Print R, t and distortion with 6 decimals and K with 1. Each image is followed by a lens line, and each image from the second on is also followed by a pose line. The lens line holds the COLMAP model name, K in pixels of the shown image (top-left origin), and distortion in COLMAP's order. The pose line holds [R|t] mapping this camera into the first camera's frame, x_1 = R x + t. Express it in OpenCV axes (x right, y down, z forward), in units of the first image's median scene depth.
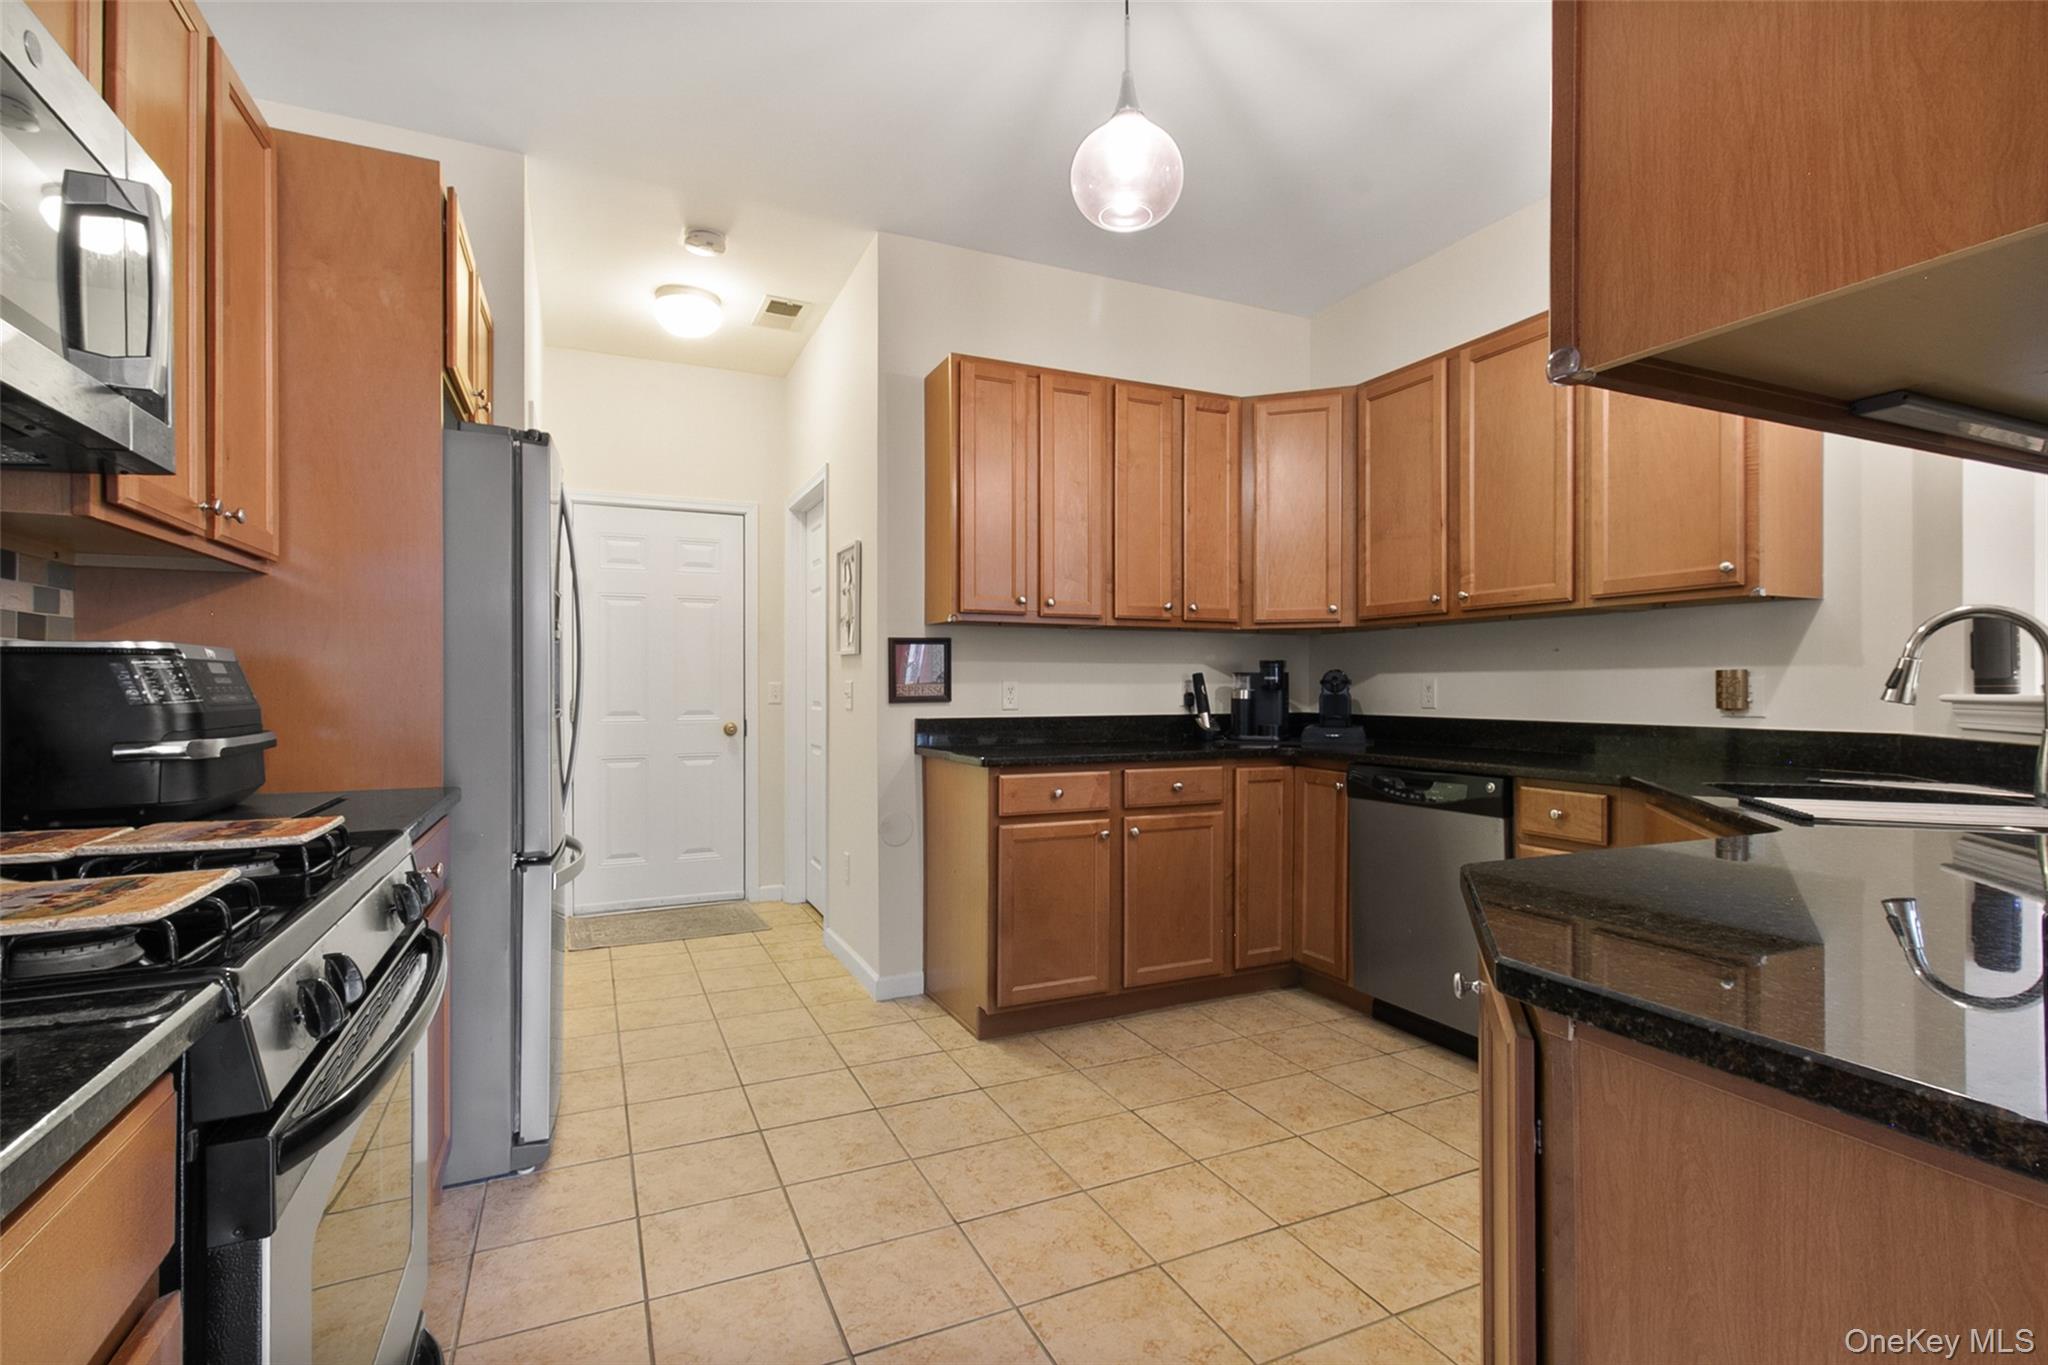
lens RADIAL K [[956.4, 0, 1034.7], [0, 956.4, 696.3], [0, 0, 1]] dist [0.006556, 0.000154]
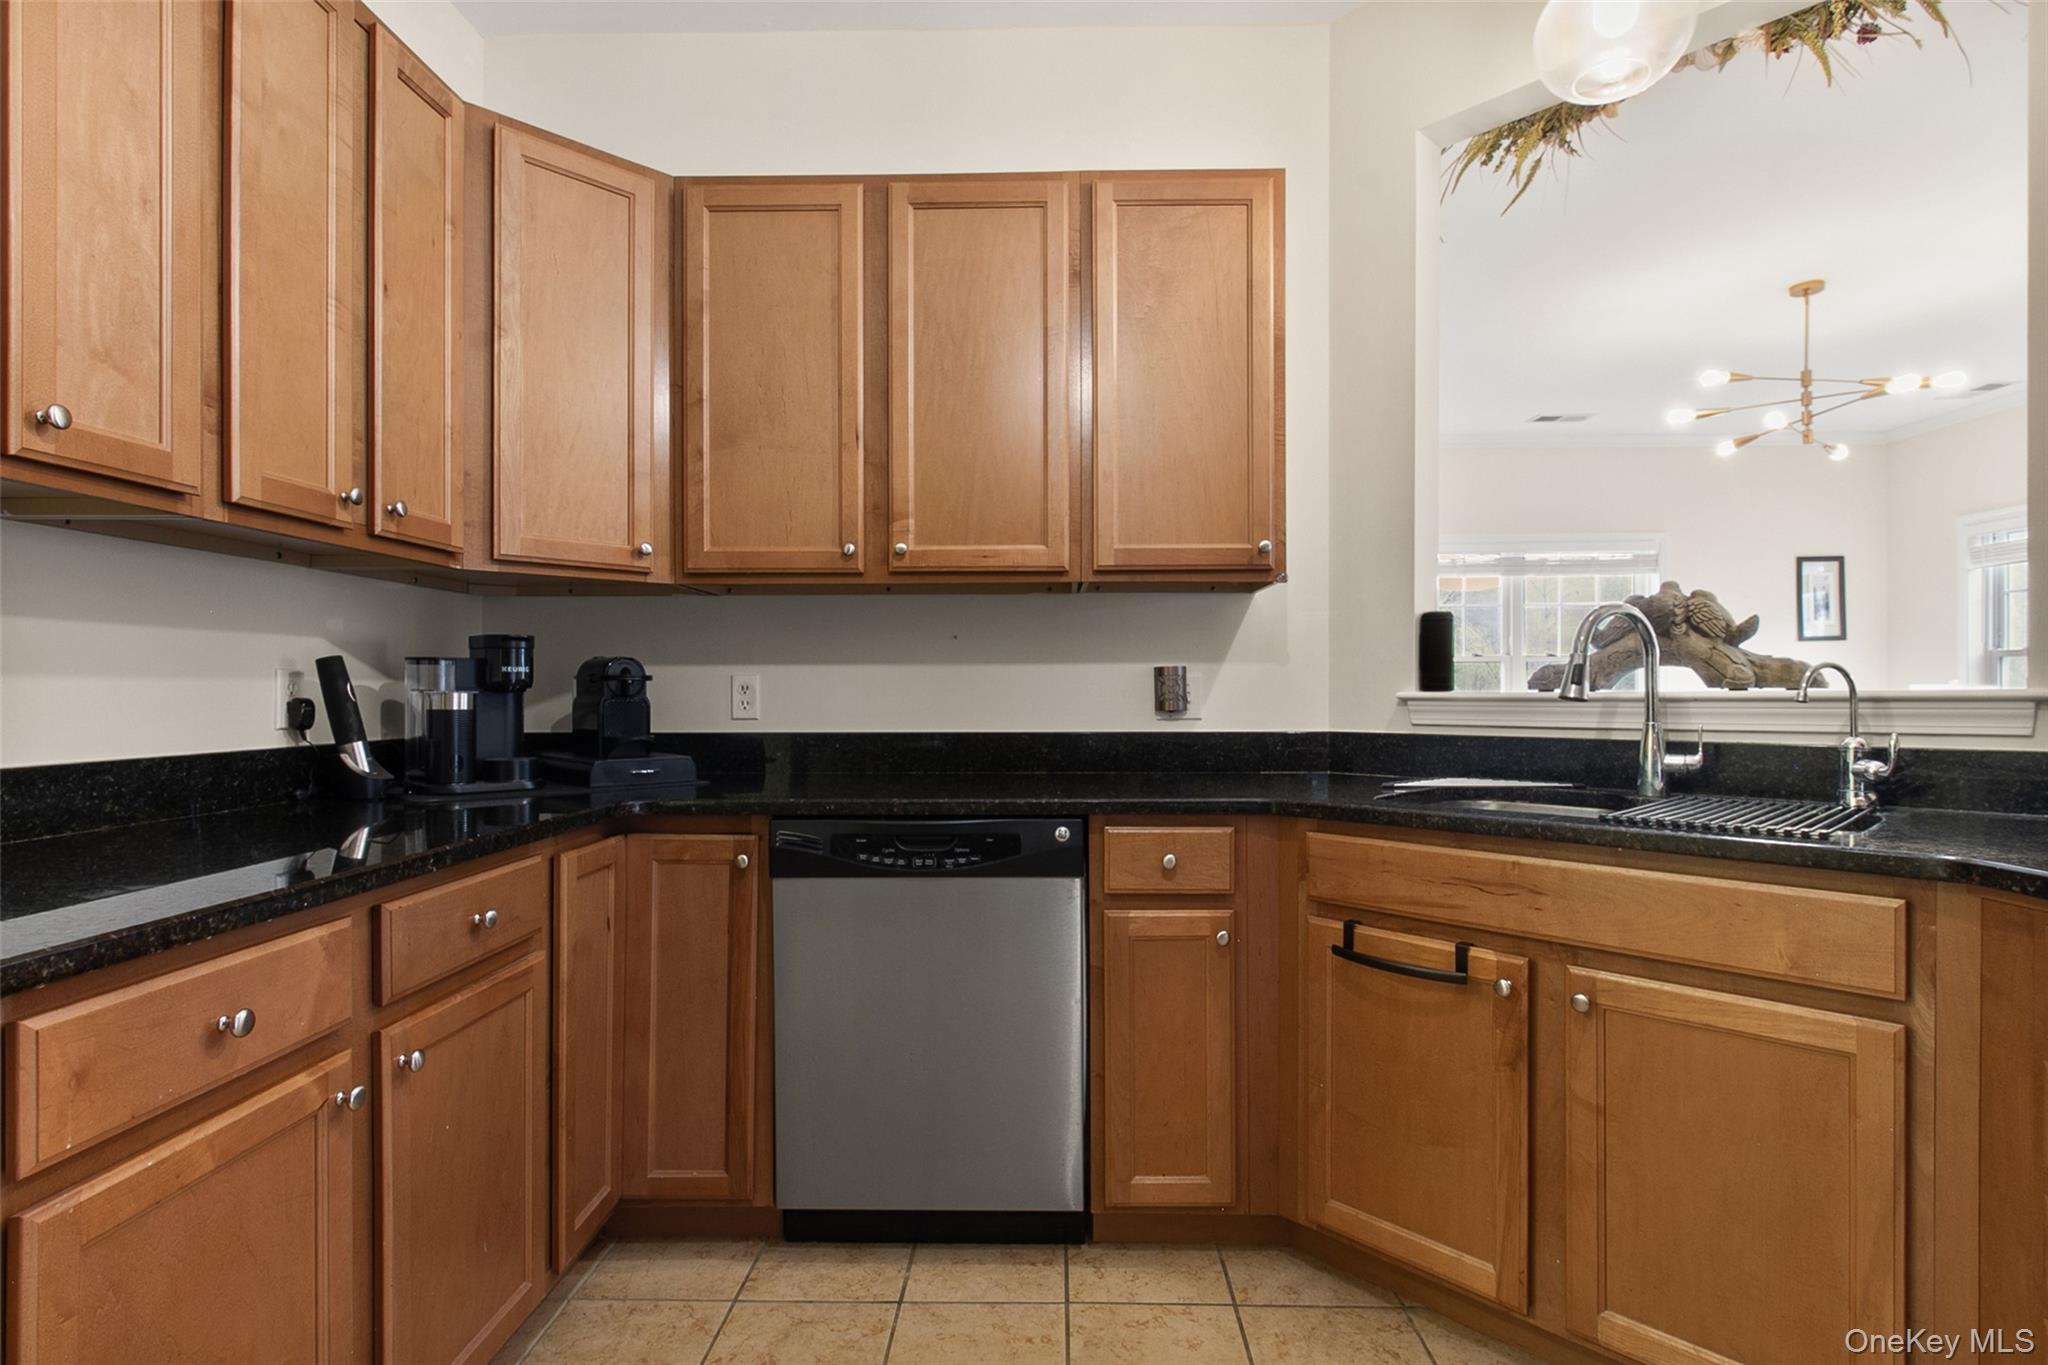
lens RADIAL K [[1028.5, 0, 1030.3], [0, 1028.5, 688.3], [0, 0, 1]] dist [0.003965, -0.001553]
pose [[0.439338, -0.000167, 0.898322, -0.172321], [0.010992, 0.999926, -0.005190, -0.003393], [-0.898255, 0.012154, 0.439307, 0.647052]]
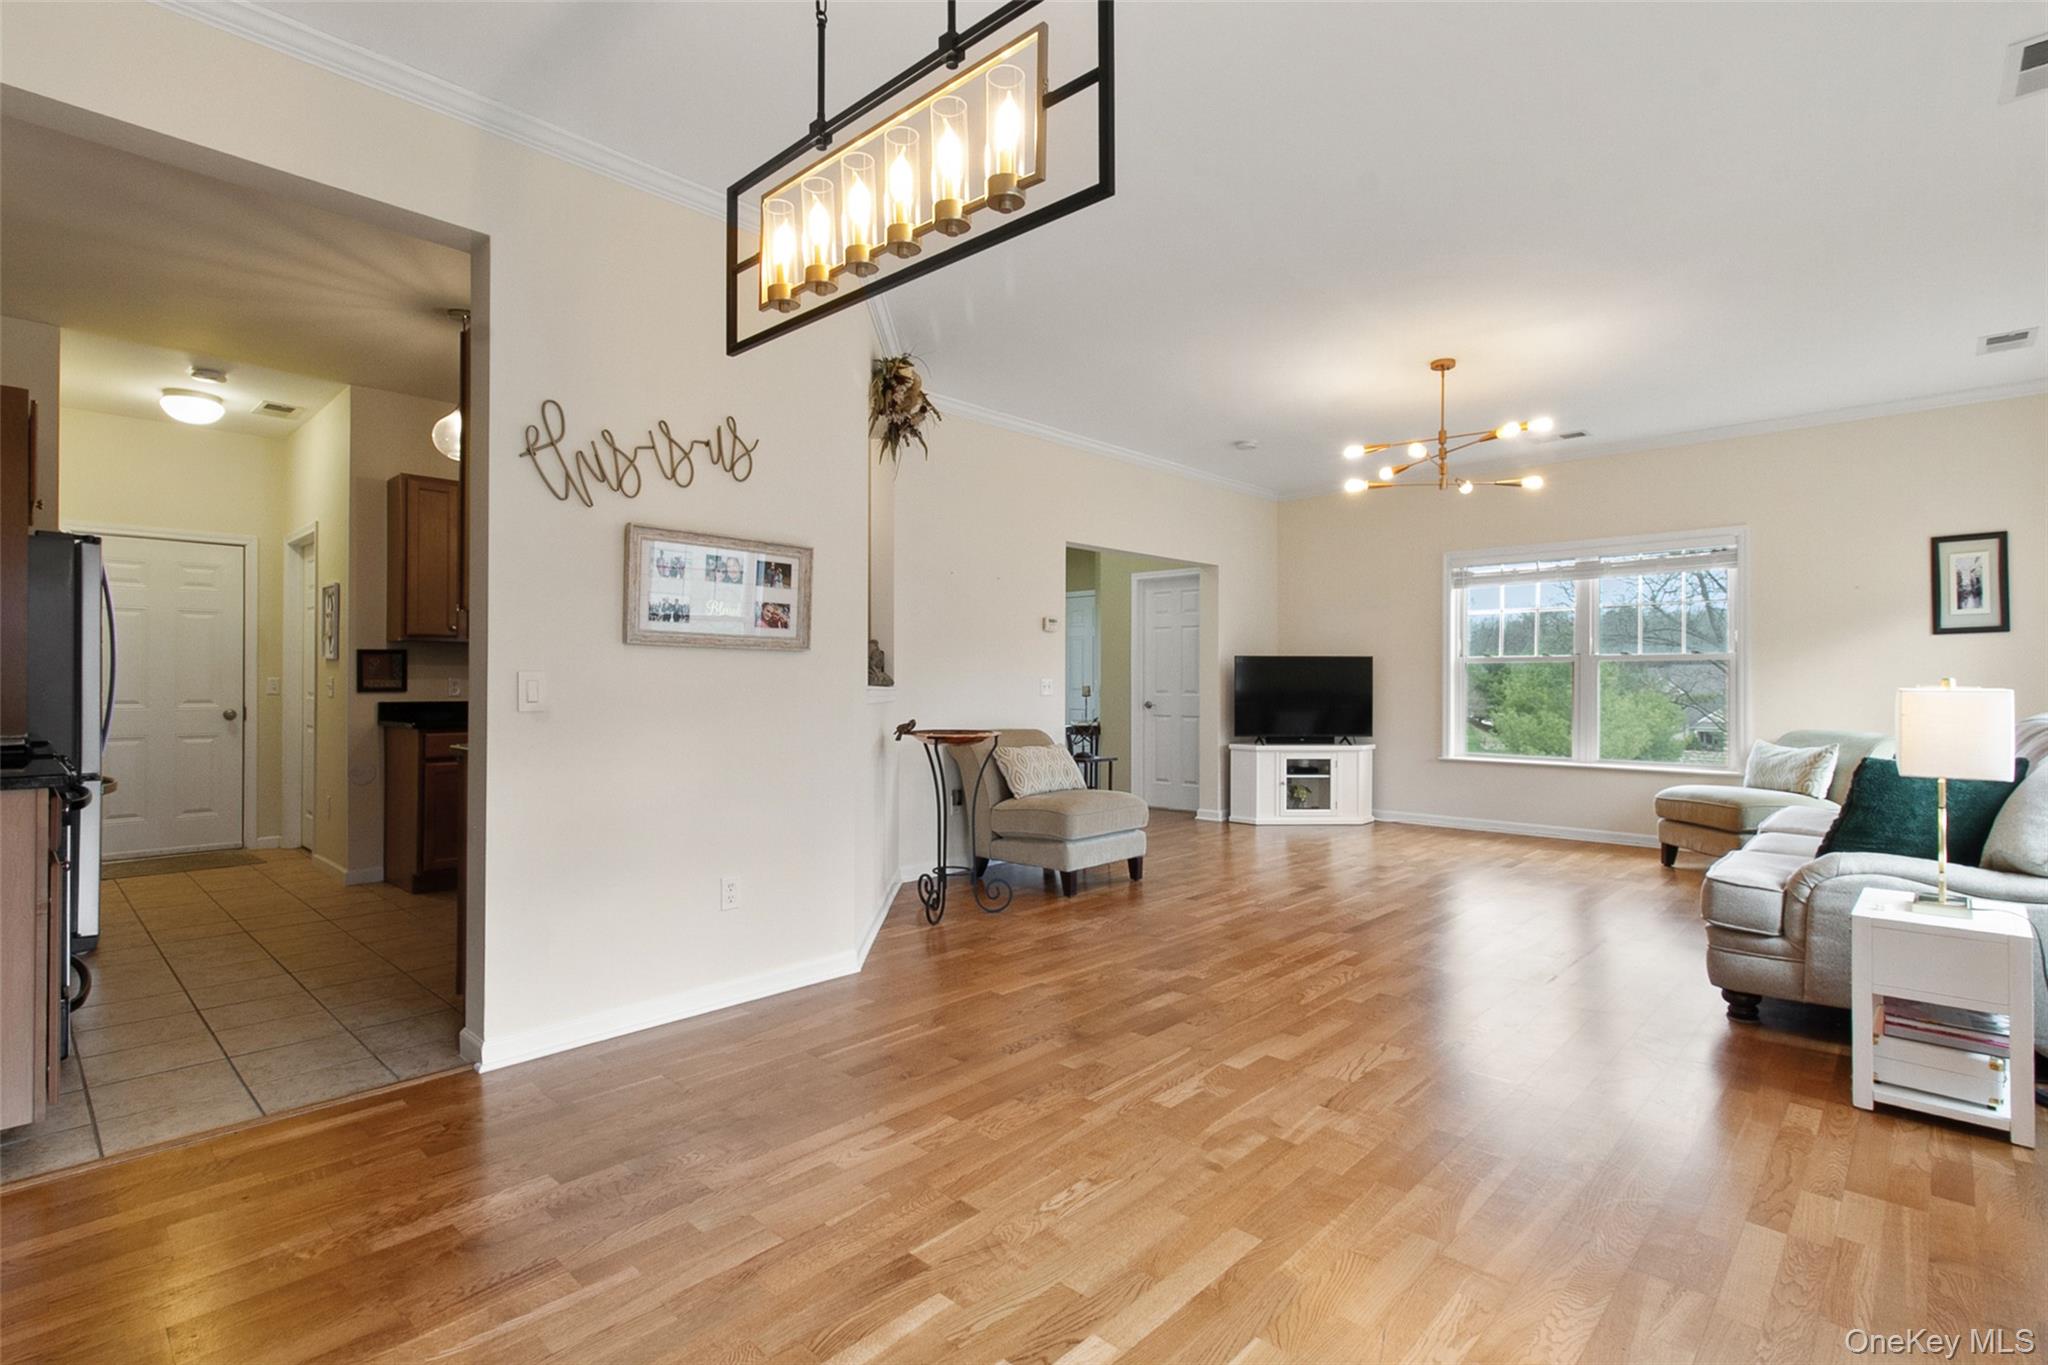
lens RADIAL K [[956.4, 0, 1018.3], [0, 956.4, 685.1], [0, 0, 1]] dist [0.006556, 0.000154]
pose [[0.930392, 0.002124, 0.366559, 0.189316], [0.001331, 0.999957, -0.009172, 0.007922], [-0.366562, 0.009021, 0.930350, -0.574324]]
